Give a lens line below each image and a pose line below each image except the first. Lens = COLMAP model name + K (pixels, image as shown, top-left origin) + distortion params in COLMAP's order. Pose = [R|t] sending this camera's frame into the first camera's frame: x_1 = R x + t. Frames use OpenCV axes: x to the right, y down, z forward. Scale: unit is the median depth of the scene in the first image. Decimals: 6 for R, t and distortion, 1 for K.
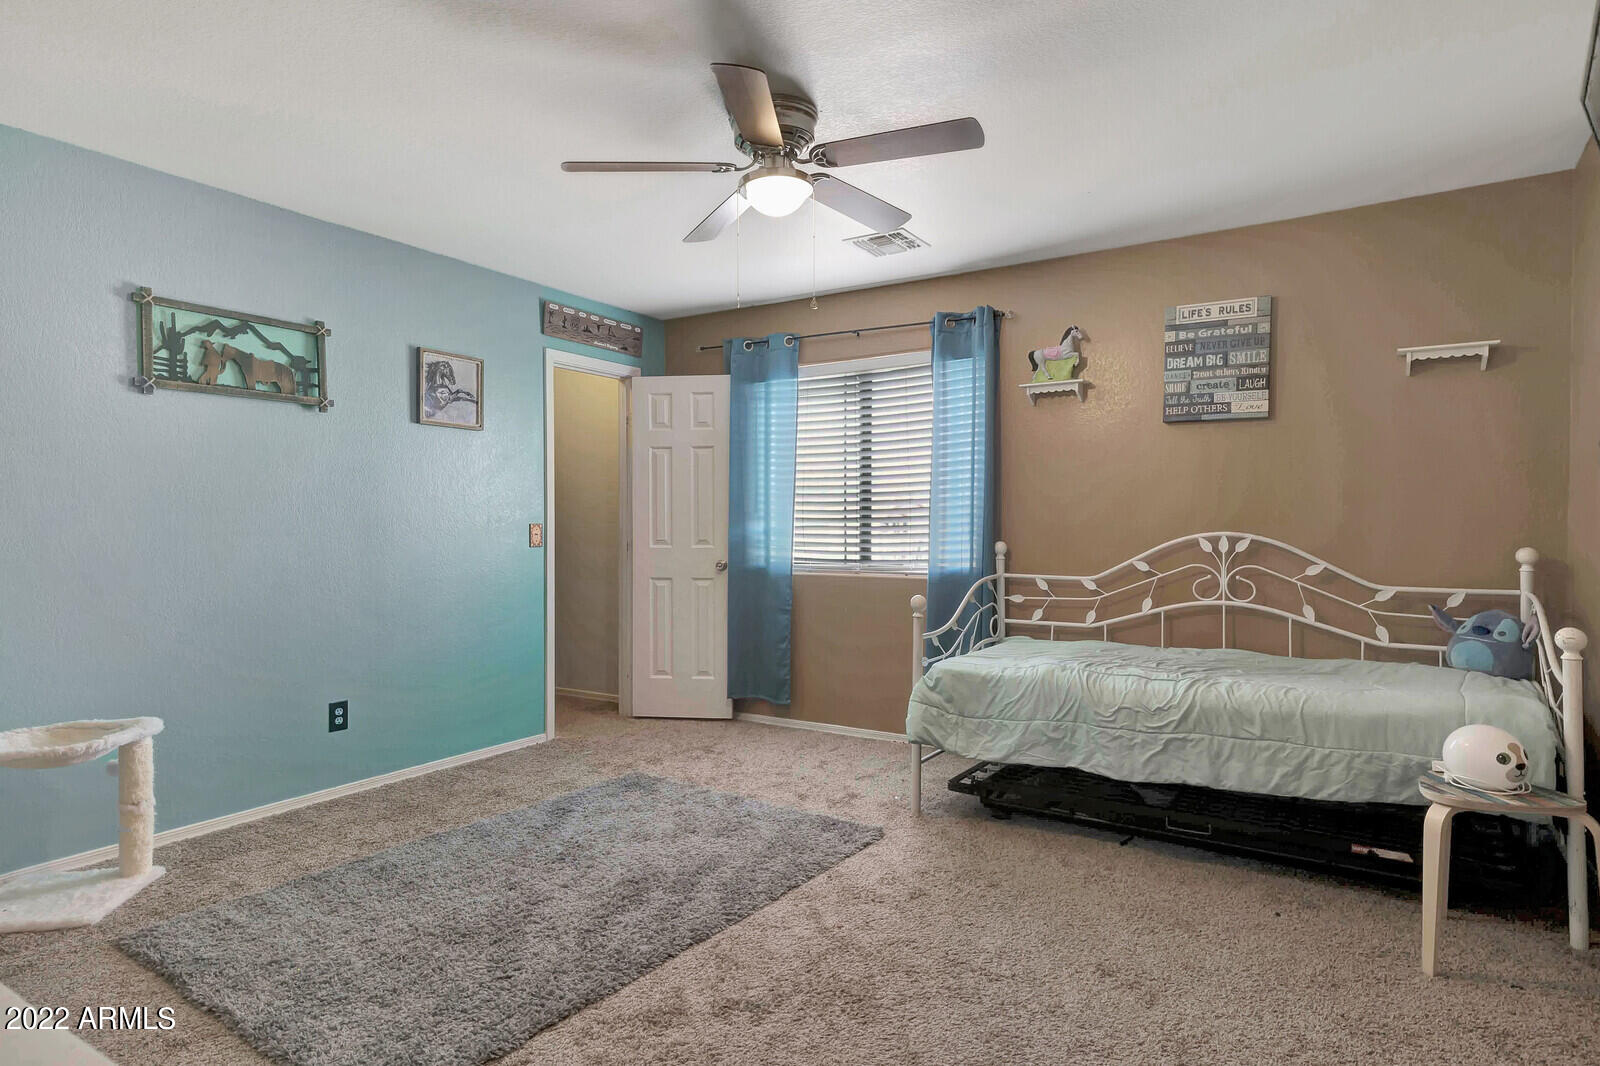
lens RADIAL K [[943.4, 0, 801.5], [0, 943.4, 530.7], [0, 0, 1]] dist [0.006995, 0.001151]
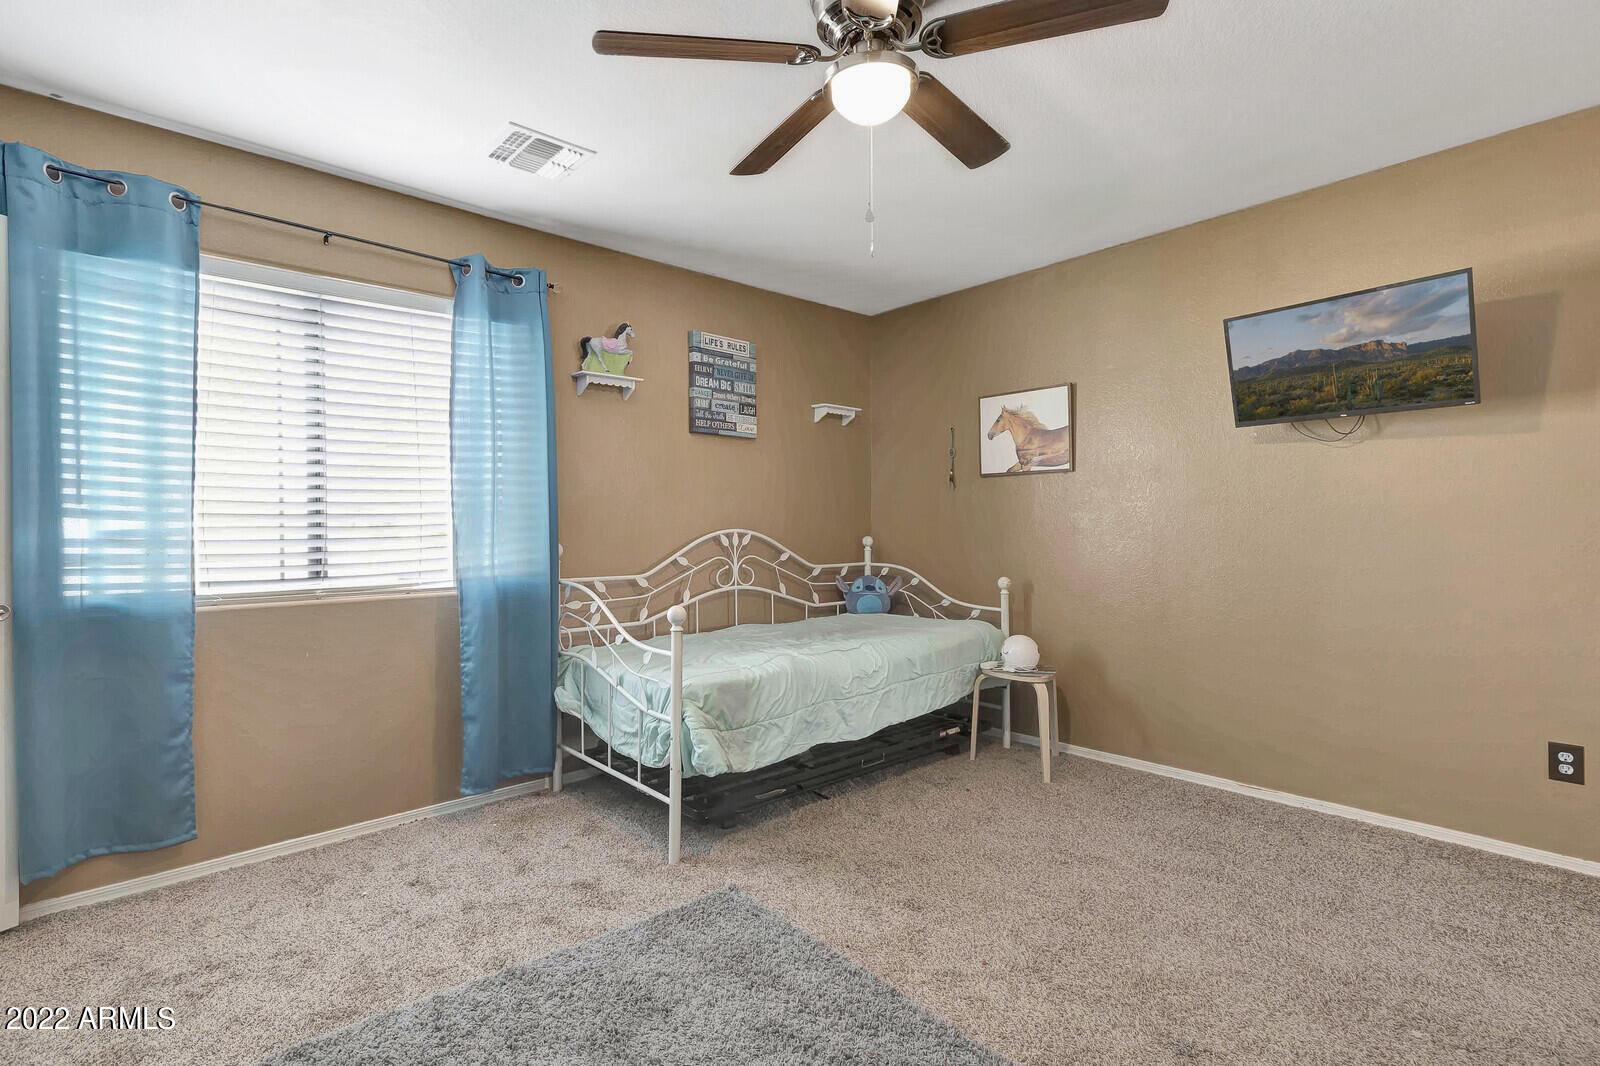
lens RADIAL K [[769.8, 0, 801.4], [0, 769.8, 529.0], [0, 0, 1]] dist [0.003064, 0.001260]
pose [[0.232721, -0.004342, 0.972534, -0.491676], [0.015241, 0.999884, 0.000817, 0.001629], [-0.972424, 0.014632, 0.232760, 0.685358]]
